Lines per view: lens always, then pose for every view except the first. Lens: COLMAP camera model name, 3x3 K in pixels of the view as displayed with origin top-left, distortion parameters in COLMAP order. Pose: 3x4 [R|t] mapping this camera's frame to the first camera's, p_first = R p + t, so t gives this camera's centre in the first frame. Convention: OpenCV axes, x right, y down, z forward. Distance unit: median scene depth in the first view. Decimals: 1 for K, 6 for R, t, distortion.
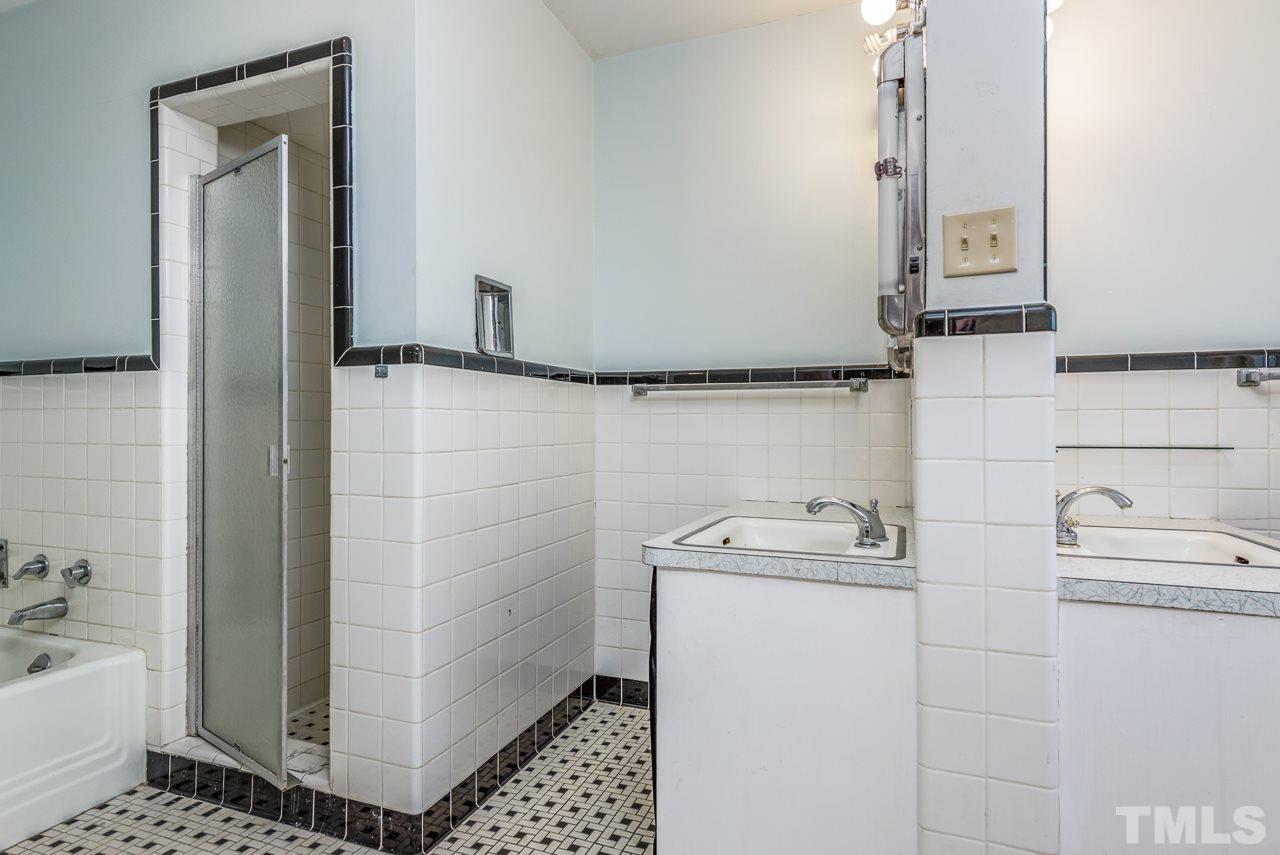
lens RADIAL K [[672.9, 0, 640.0], [0, 672.9, 426.6], [0, 0, 1]] dist [0.001152, 0.000418]
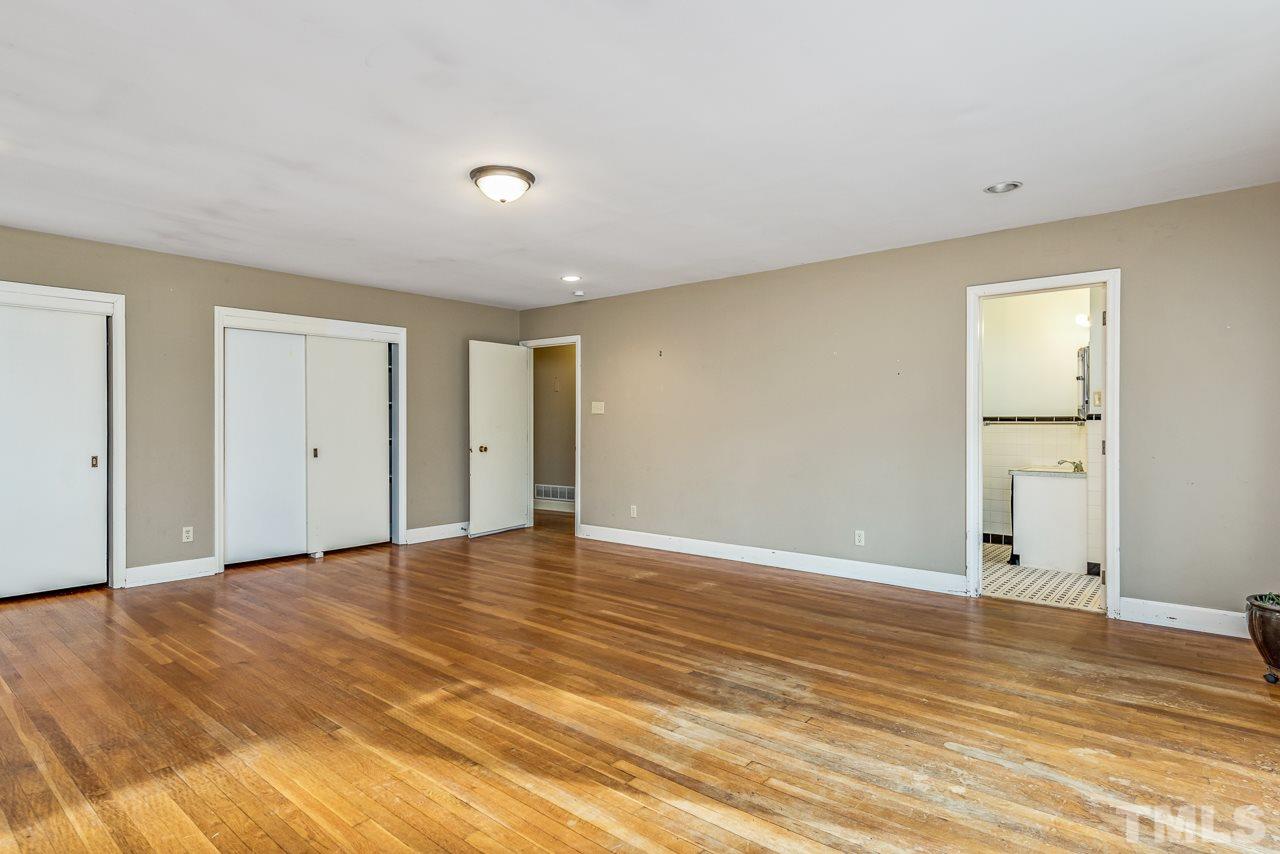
lens RADIAL K [[672.9, 0, 640.0], [0, 672.9, 429.2], [0, 0, 1]] dist [0.001152, 0.000418]
pose [[0.890056, 0.005788, -0.455815, -0.132606], [-0.003889, 0.999979, 0.005103, -0.082165], [0.455835, -0.002769, 0.890060, -3.663576]]
